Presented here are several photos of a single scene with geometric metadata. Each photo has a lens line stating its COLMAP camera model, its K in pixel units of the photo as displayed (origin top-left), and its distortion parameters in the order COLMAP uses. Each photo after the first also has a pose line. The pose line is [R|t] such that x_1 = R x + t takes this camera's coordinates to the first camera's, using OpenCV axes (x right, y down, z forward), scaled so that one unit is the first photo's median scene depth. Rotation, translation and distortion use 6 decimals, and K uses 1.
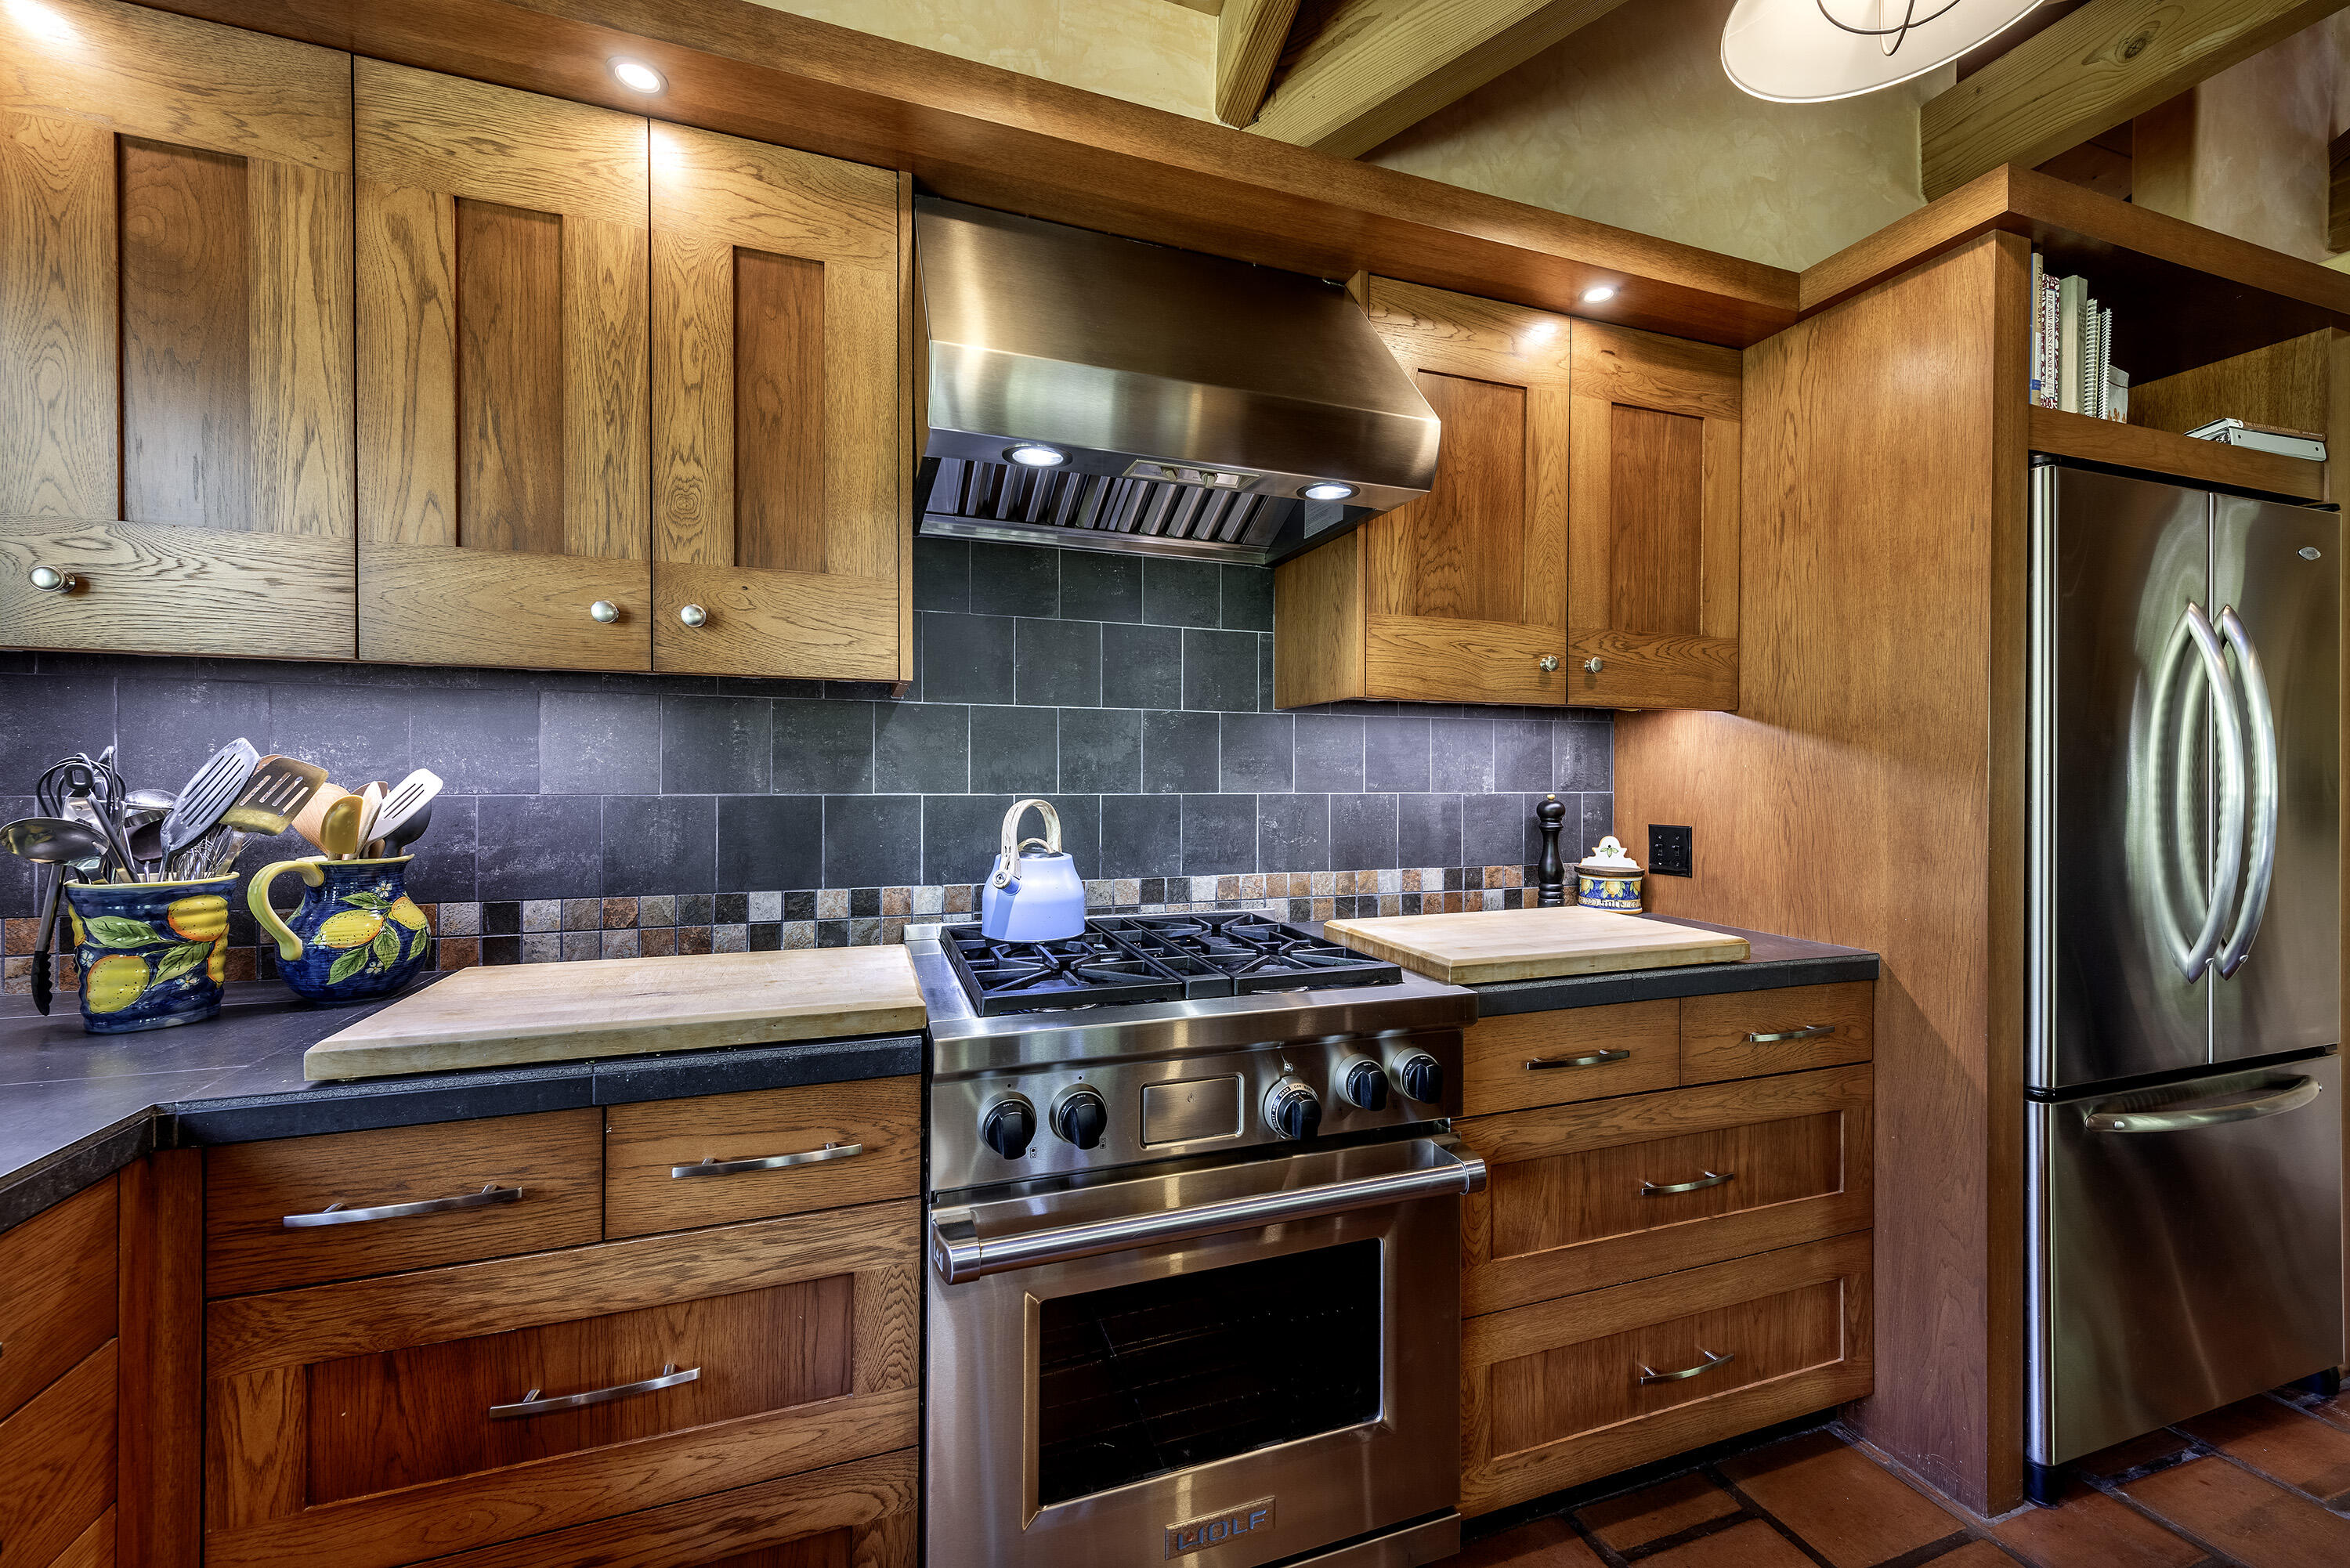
lens RADIAL K [[934.5, 0, 1180.3], [0, 934.5, 779.1], [0, 0, 1]] dist [0.013339, -0.004514]
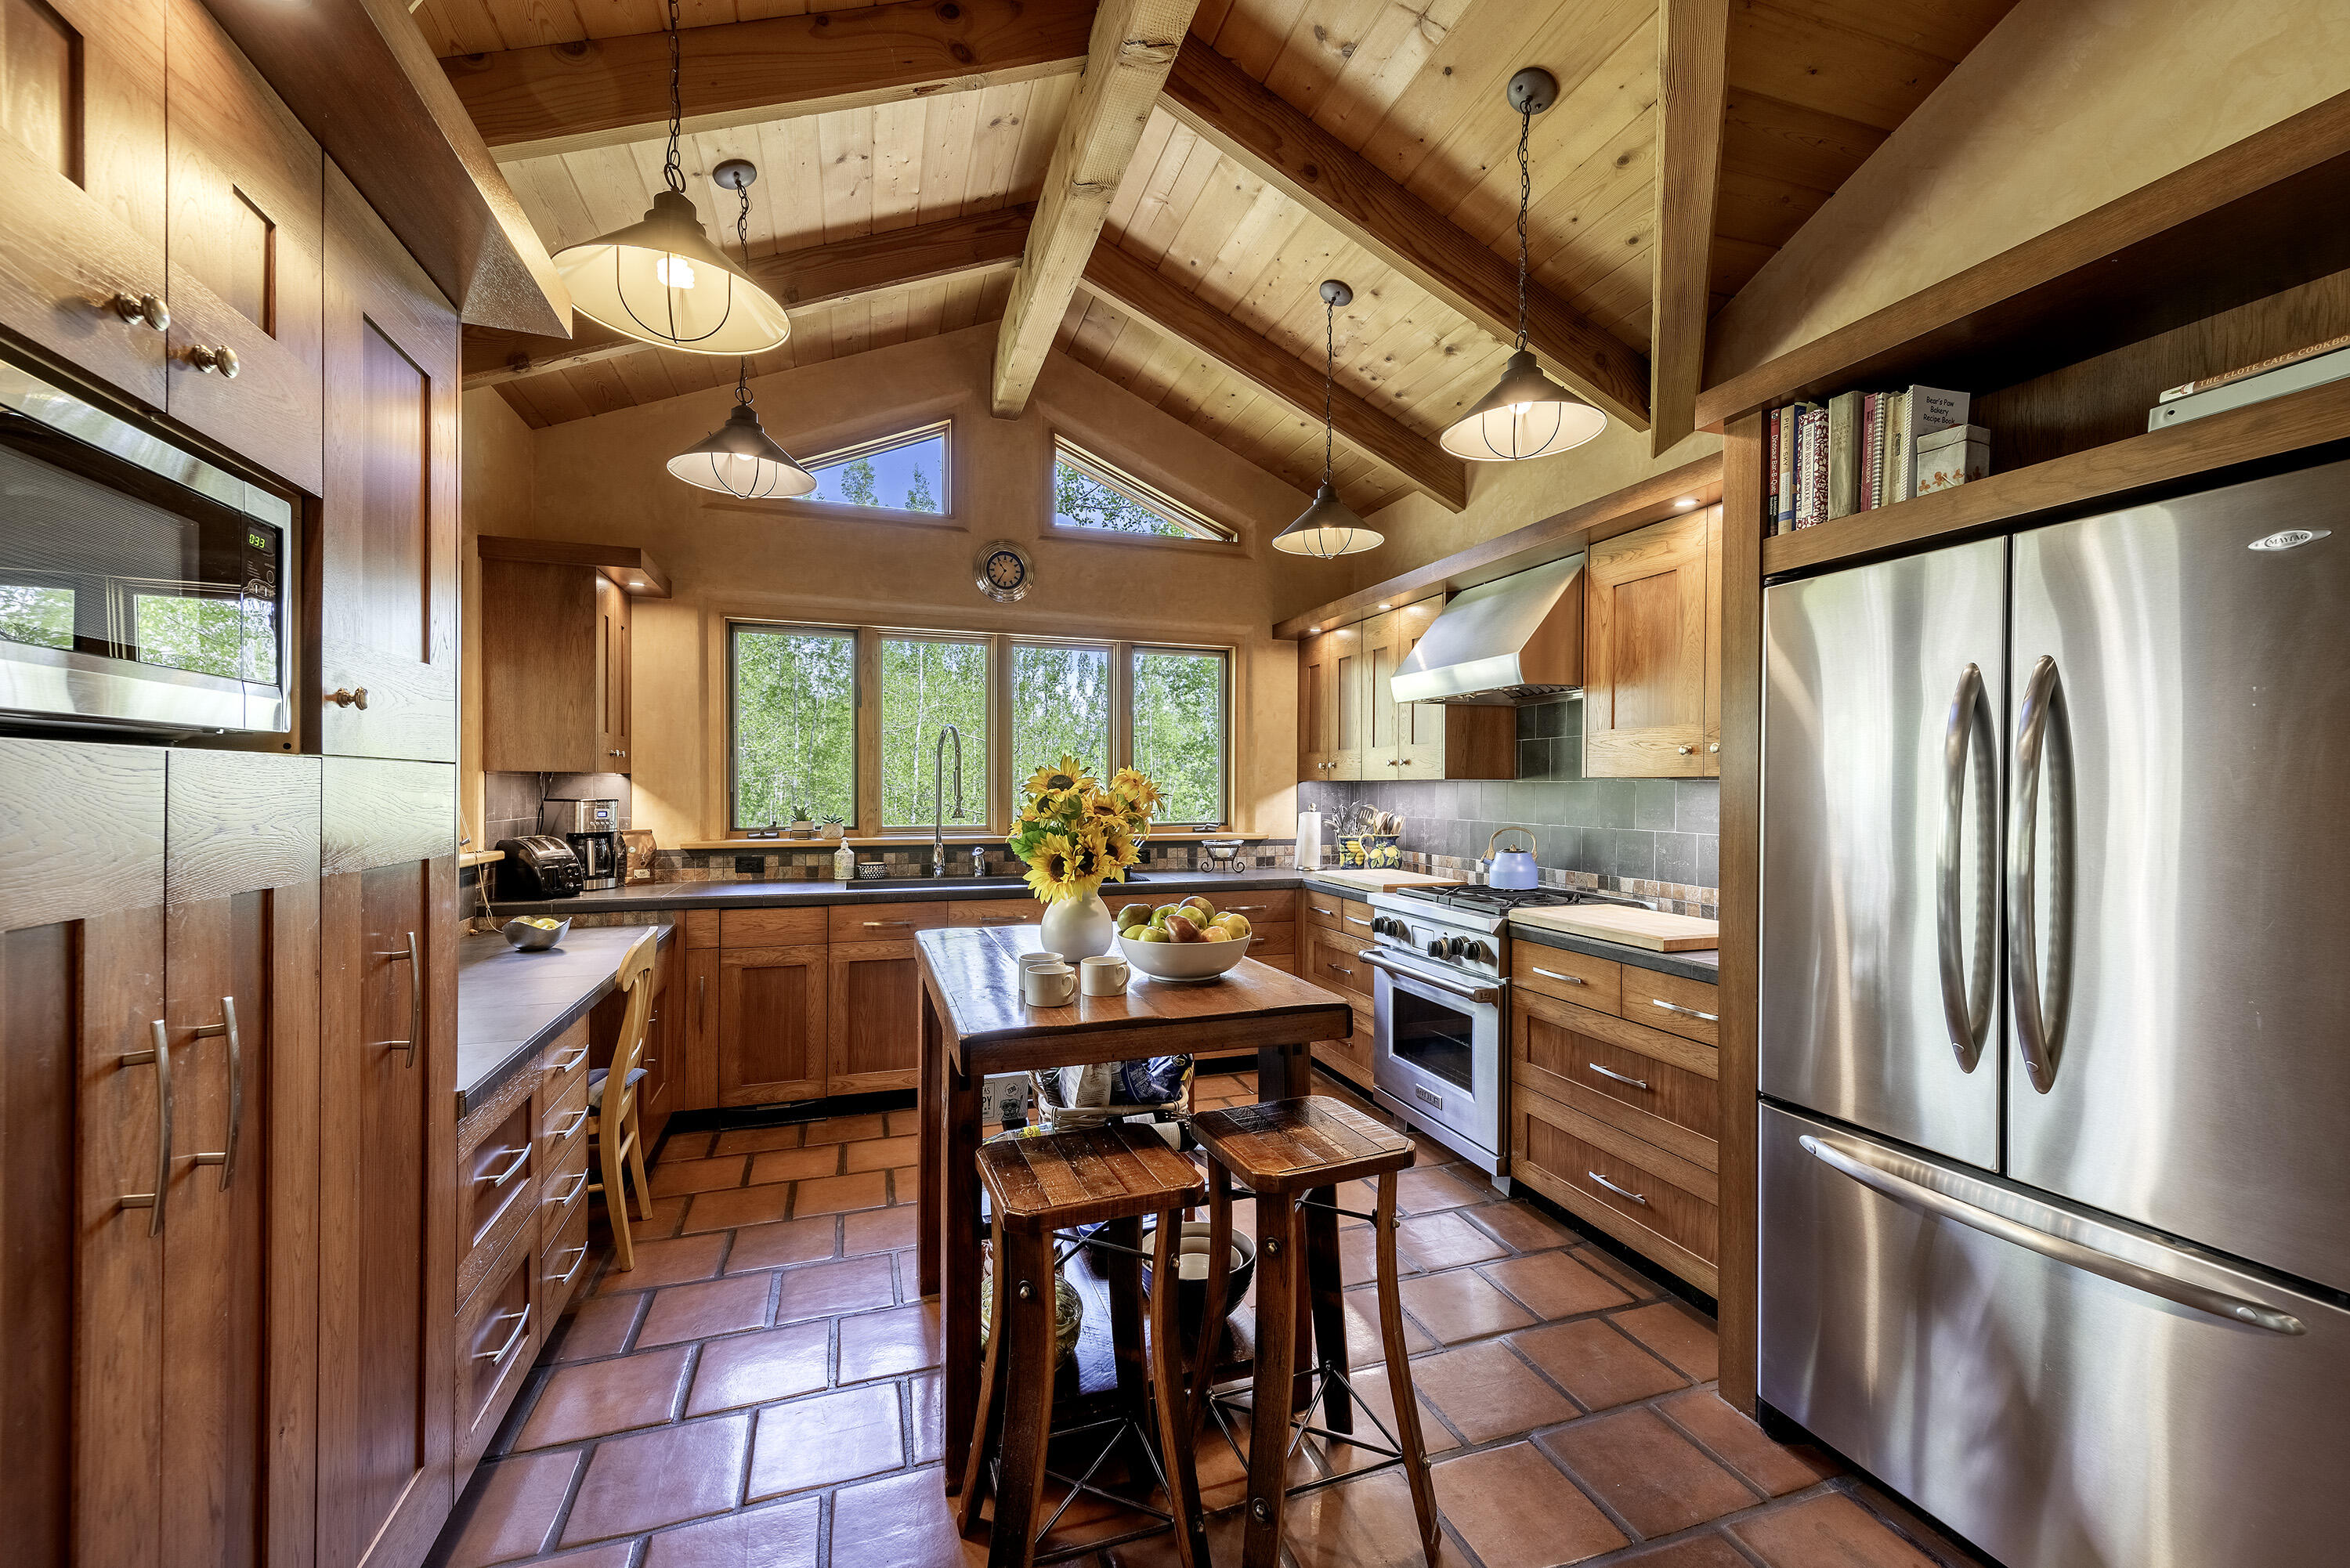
lens RADIAL K [[934.5, 0, 1197.6], [0, 934.5, 791.4], [0, 0, 1]] dist [0.013339, -0.004514]
pose [[0.002066, -0.003065, -0.999993, 1.859938], [-0.011084, 0.999934, -0.003088, -0.043454], [0.999936, 0.011091, 0.002032, 0.221162]]
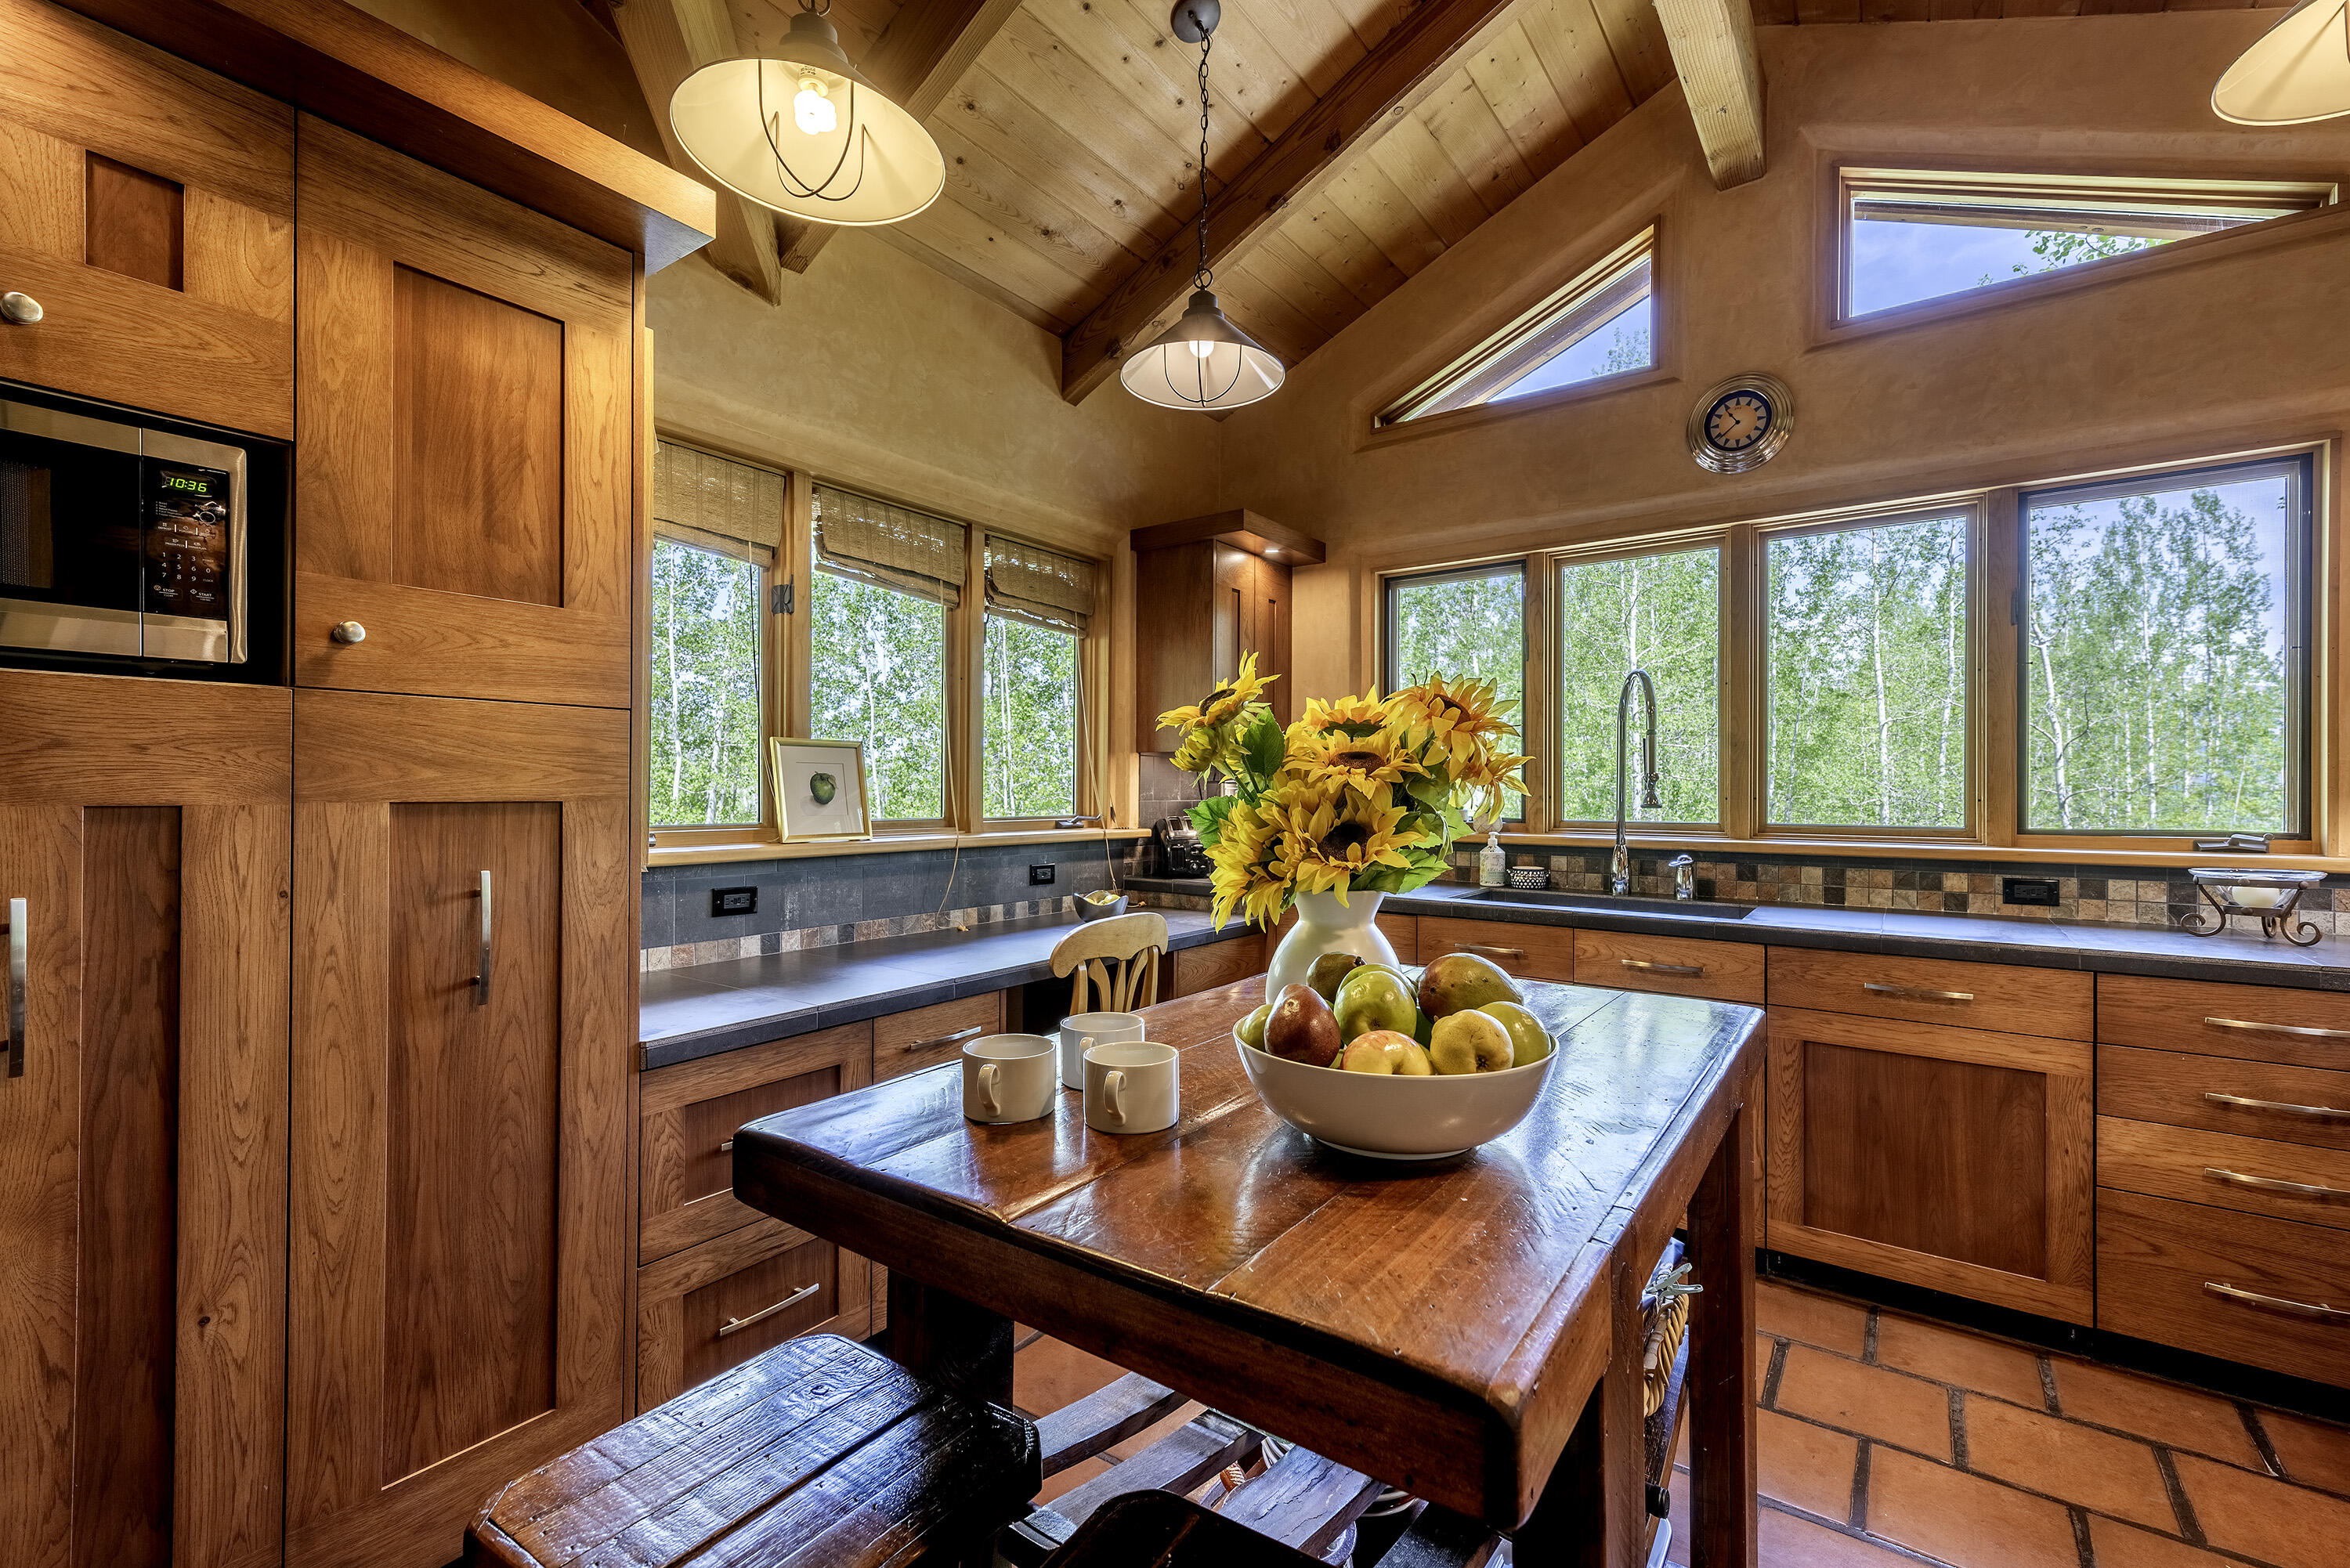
lens RADIAL K [[983.2, 0, 1171.6], [0, 983.2, 793.1], [0, 0, 1]] dist [0.003857, -0.001623]
pose [[-0.831601, -0.007338, -0.555326, 1.017193], [-0.013109, 0.999893, 0.006419, -0.000877], [0.555219, 0.012618, -0.831608, 0.596865]]
